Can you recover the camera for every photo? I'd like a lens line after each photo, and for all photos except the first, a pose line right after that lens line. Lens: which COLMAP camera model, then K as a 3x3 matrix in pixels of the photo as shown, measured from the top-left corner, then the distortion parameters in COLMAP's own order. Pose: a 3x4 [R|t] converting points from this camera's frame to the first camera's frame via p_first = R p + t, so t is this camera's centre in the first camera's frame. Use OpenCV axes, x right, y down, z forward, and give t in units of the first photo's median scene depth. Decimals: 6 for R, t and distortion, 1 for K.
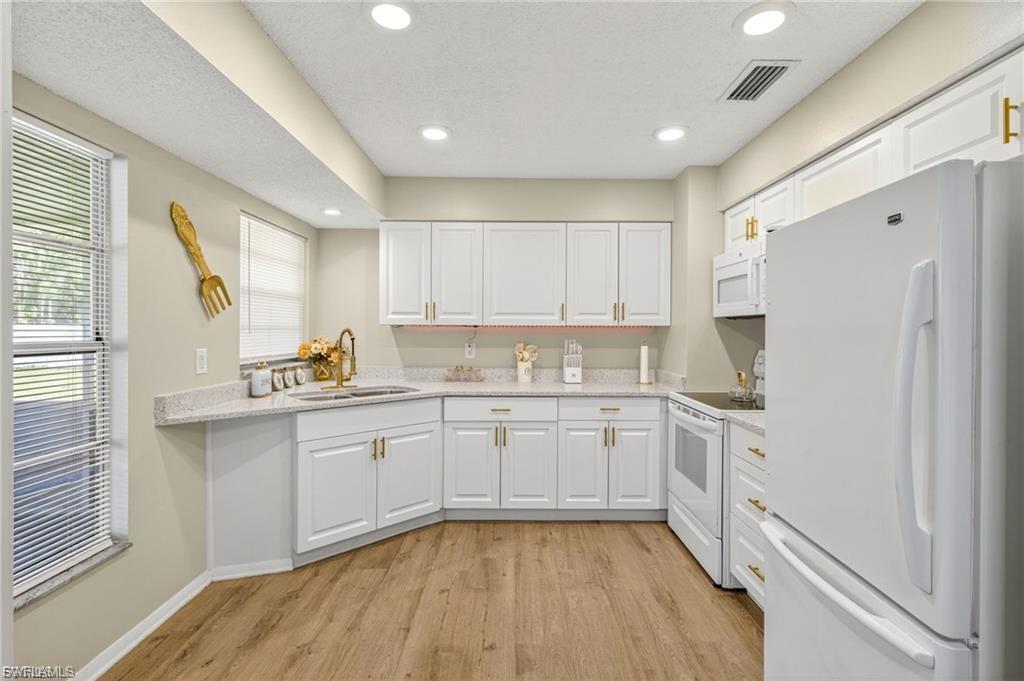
lens RADIAL K [[473.2, 0, 509.9], [0, 473.2, 333.4], [0, 0, 1]] dist [0.005045, 0.000436]
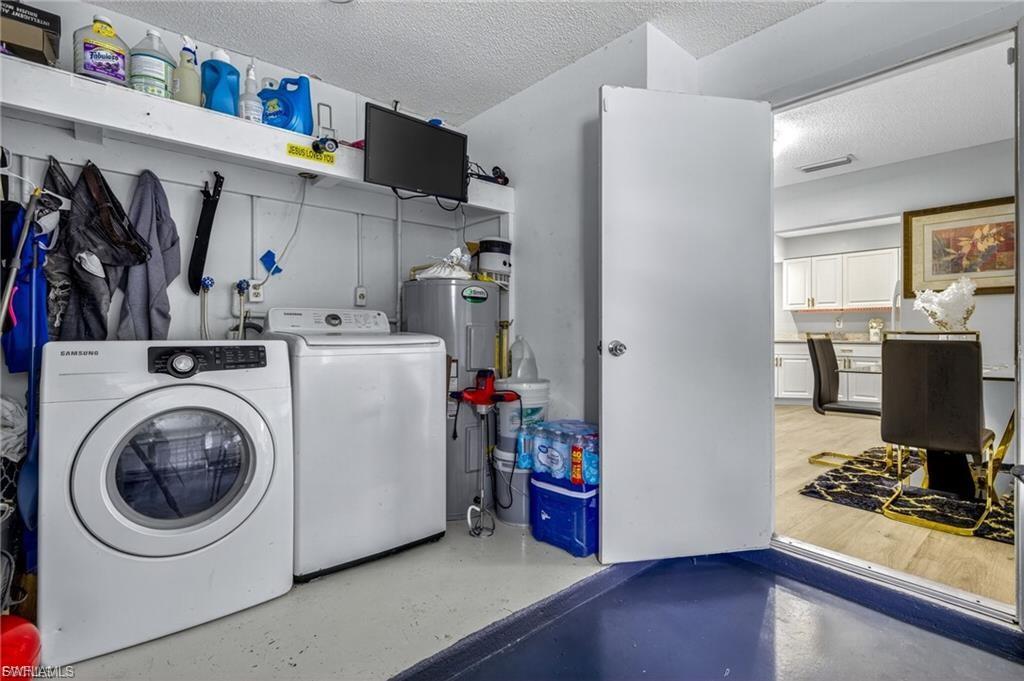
lens RADIAL K [[473.2, 0, 512.3], [0, 473.2, 335.8], [0, 0, 1]] dist [0.005045, 0.000436]
pose [[0.651634, 0.000426, -0.758533, 0.567089], [-0.007174, 0.999959, -0.005601, 0.121803], [0.758499, 0.009092, 0.651610, -1.334916]]
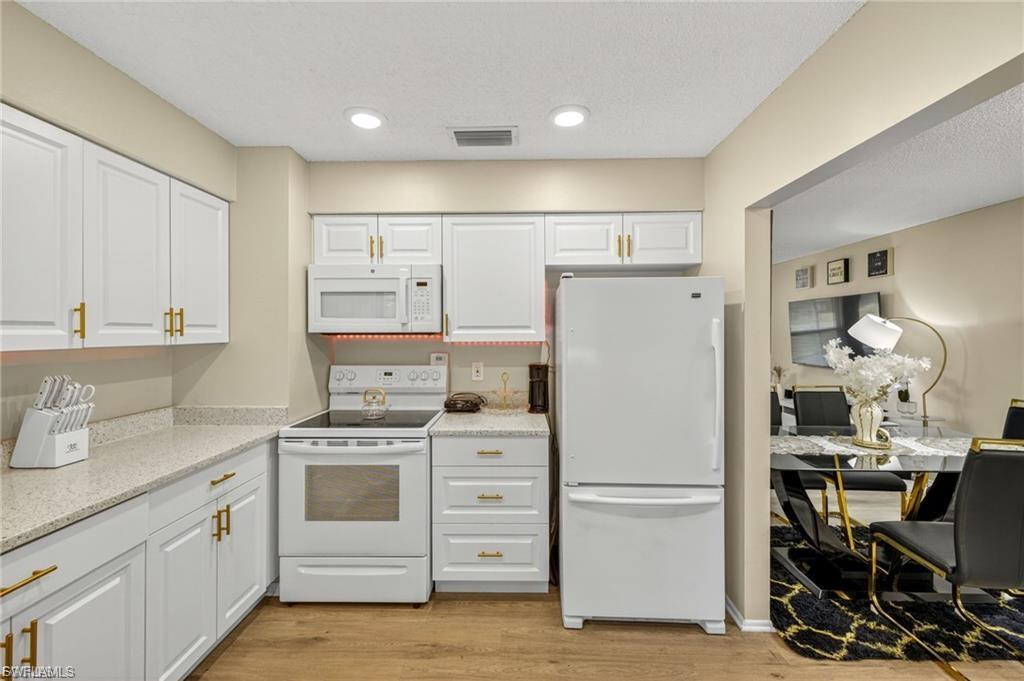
lens RADIAL K [[427.6, 0, 513.2], [0, 427.6, 333.0], [0, 0, 1]] dist [0.005758, -0.001259]
pose [[0.013686, -0.005800, 0.999890, -0.351128], [0.008449, 0.999948, 0.005685, -0.033909], [-0.999871, 0.008370, 0.013735, 0.601048]]
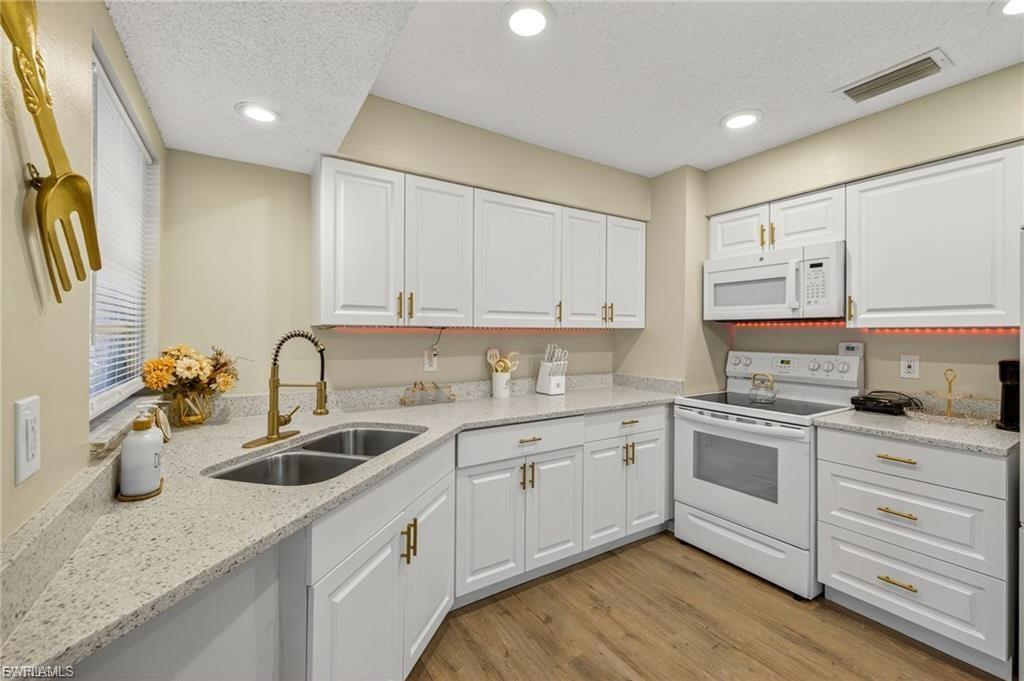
lens RADIAL K [[427.6, 0, 509.4], [0, 427.6, 332.7], [0, 0, 1]] dist [0.005758, -0.001259]
pose [[0.845013, -0.002301, 0.534741, -0.403352], [0.003984, 0.999990, -0.001992, -0.006778], [-0.534731, 0.003814, 0.845014, 0.442424]]
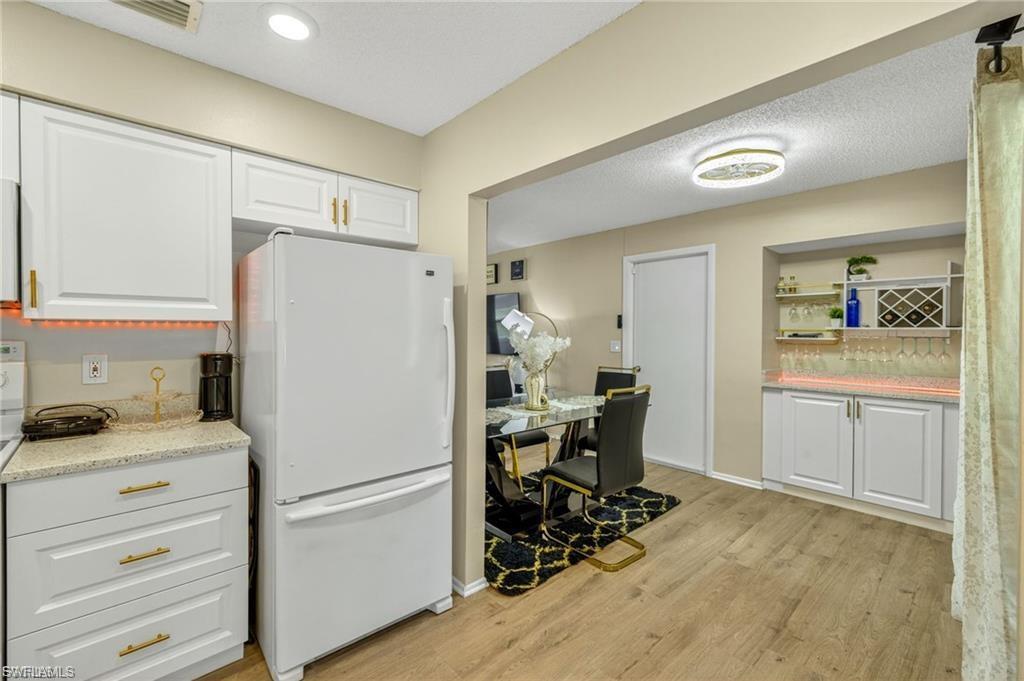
lens RADIAL K [[440.7, 0, 514.8], [0, 440.7, 333.3], [0, 0, 1]] dist [0.008699, -0.001082]
pose [[-0.681814, -0.011921, 0.731428, -0.264069], [-0.002489, 0.999899, 0.013977, -0.006156], [-0.731521, 0.007709, -0.681775, 0.681780]]
